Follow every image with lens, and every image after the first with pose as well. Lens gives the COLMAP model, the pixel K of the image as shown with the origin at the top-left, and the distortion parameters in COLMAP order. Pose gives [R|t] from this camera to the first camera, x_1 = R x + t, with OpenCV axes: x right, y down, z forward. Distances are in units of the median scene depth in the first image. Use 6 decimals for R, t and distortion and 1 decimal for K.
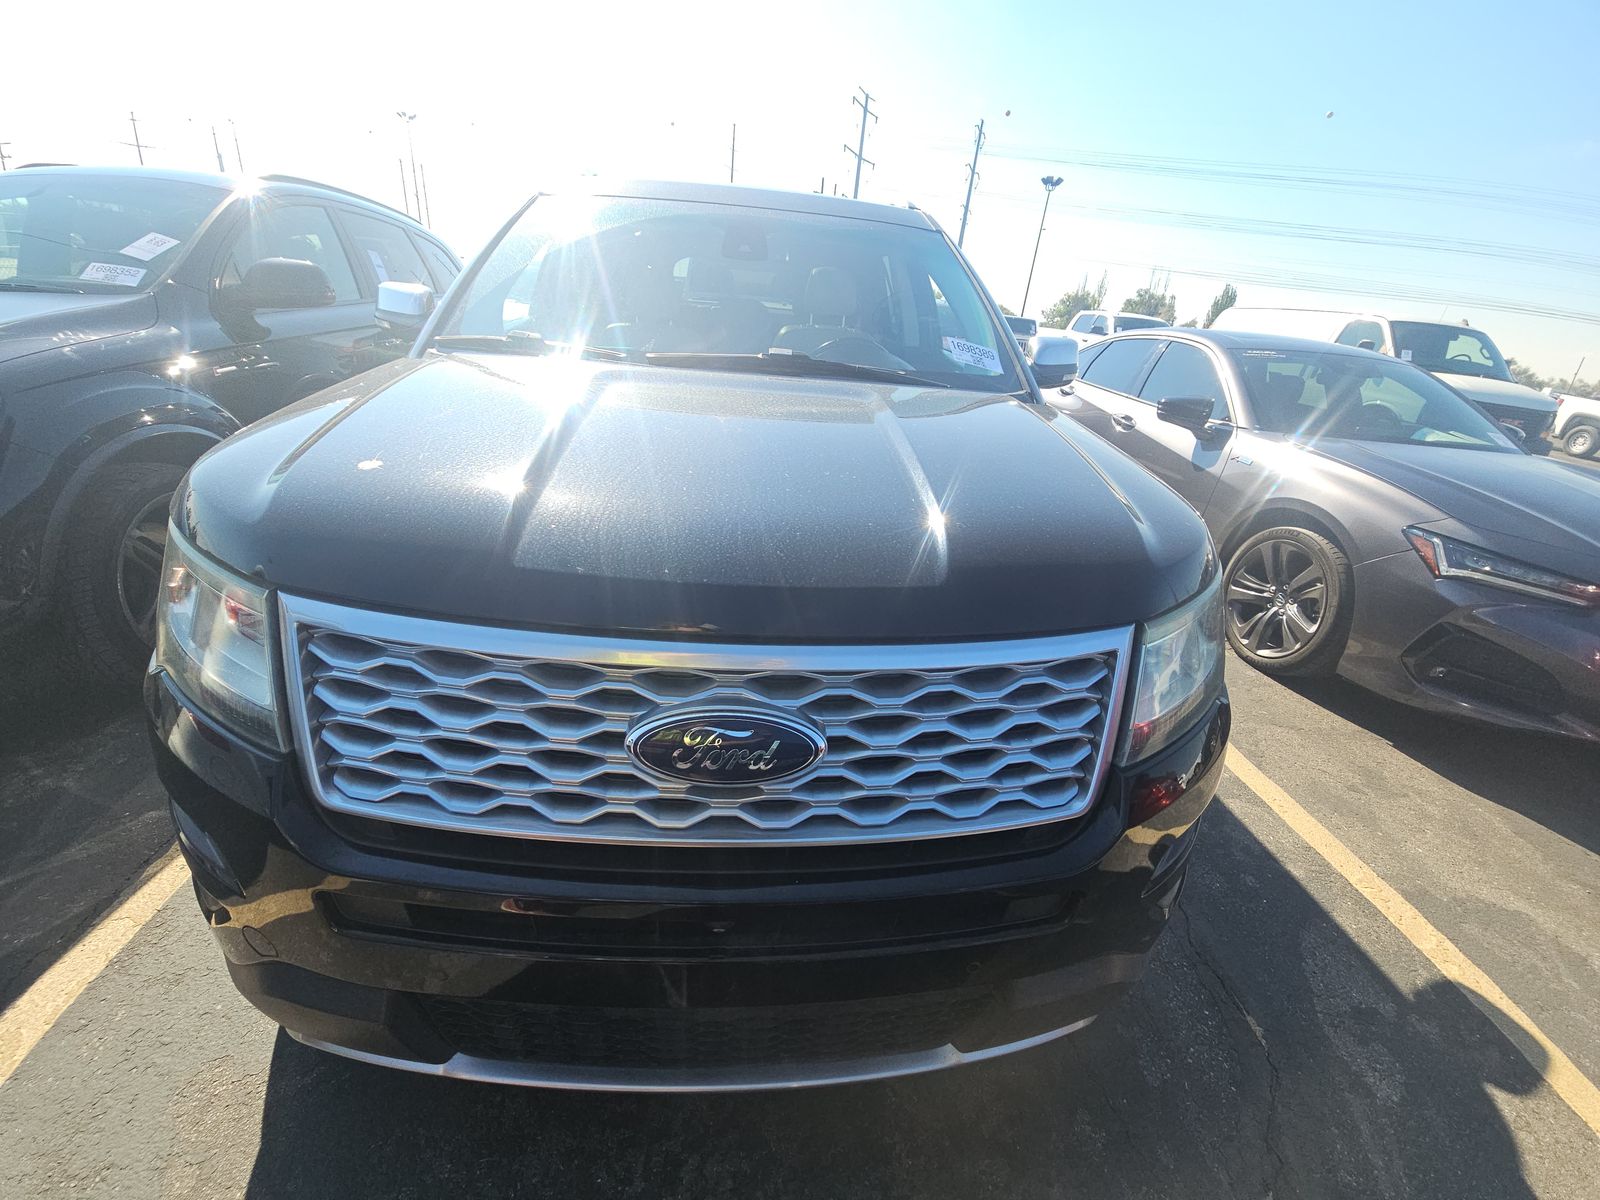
lens RADIAL K [[656.3, 0, 808.7], [0, 656.3, 610.3], [0, 0, 1]] dist [0.001421, -0.002240]
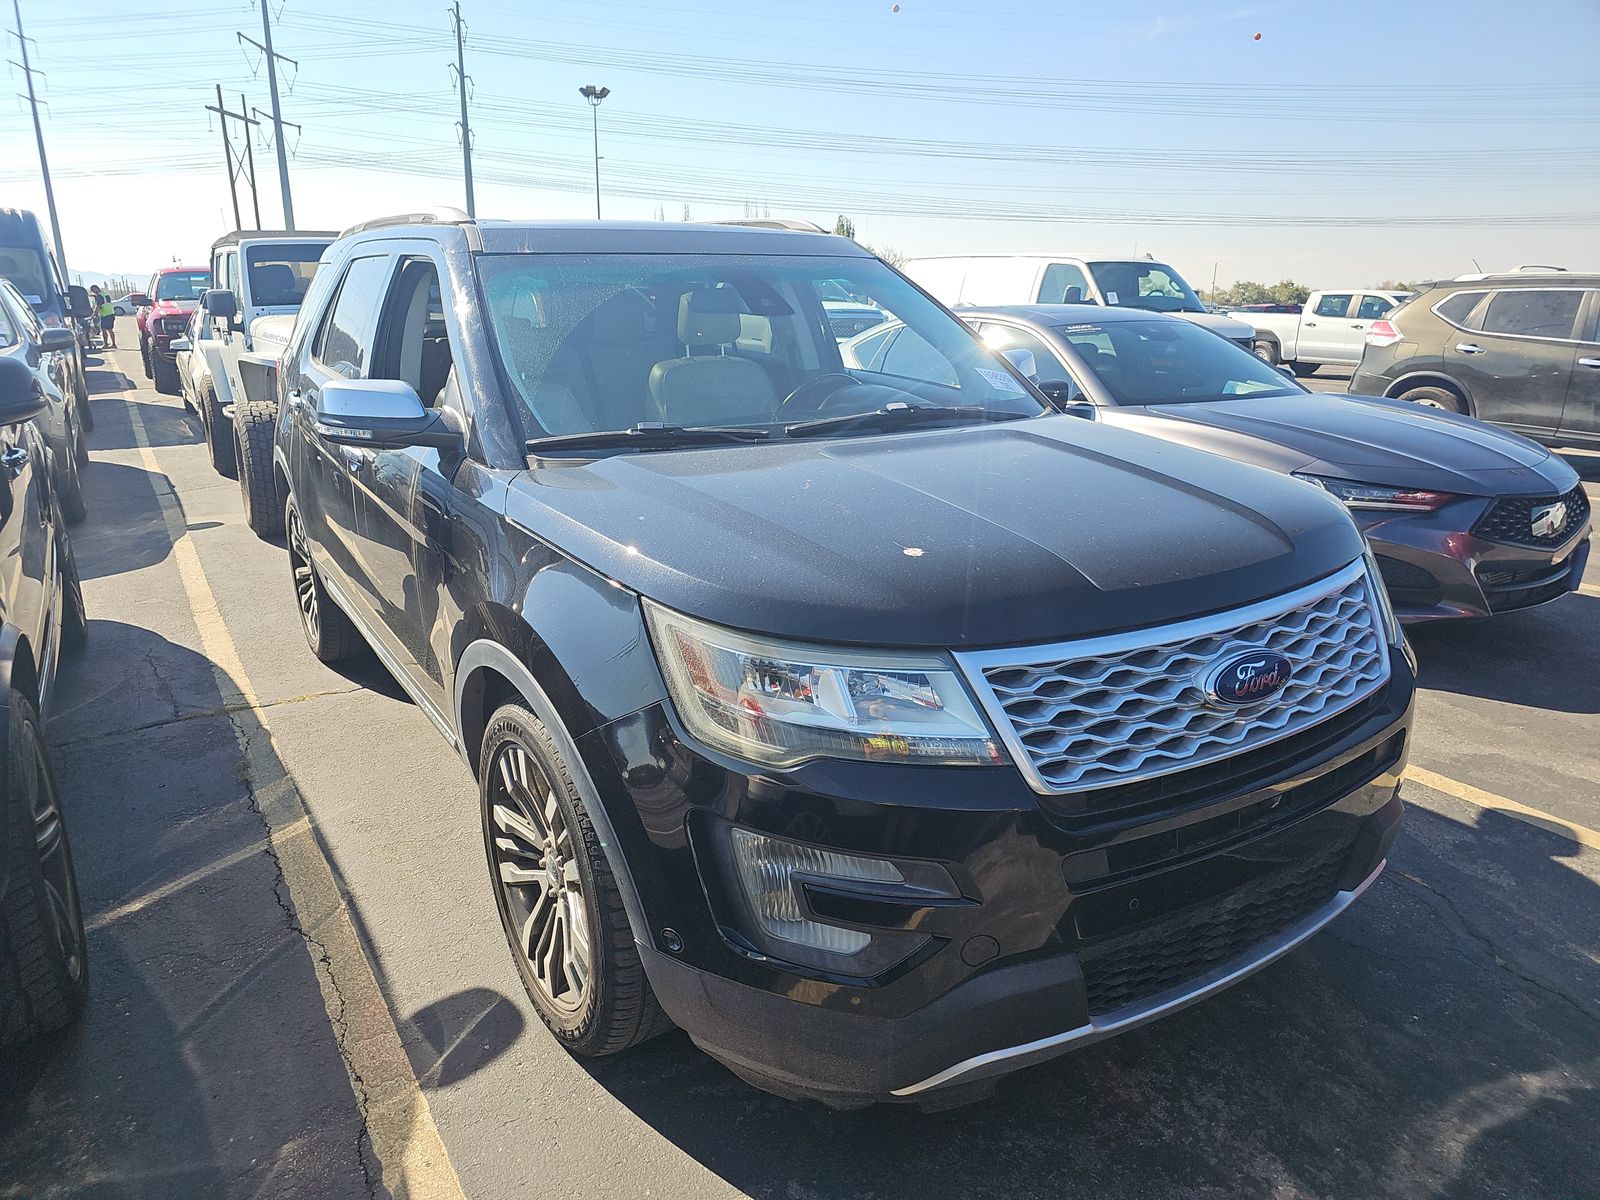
lens RADIAL K [[1072.5, 0, 792.6], [0, 1072.5, 602.2], [0, 0, 1]] dist [0.029315, -0.020836]
pose [[0.875519, -0.213029, 0.433689, -0.211635], [0.265747, 0.961917, -0.063988, -0.007831], [-0.403541, 0.171274, 0.898788, -0.083367]]
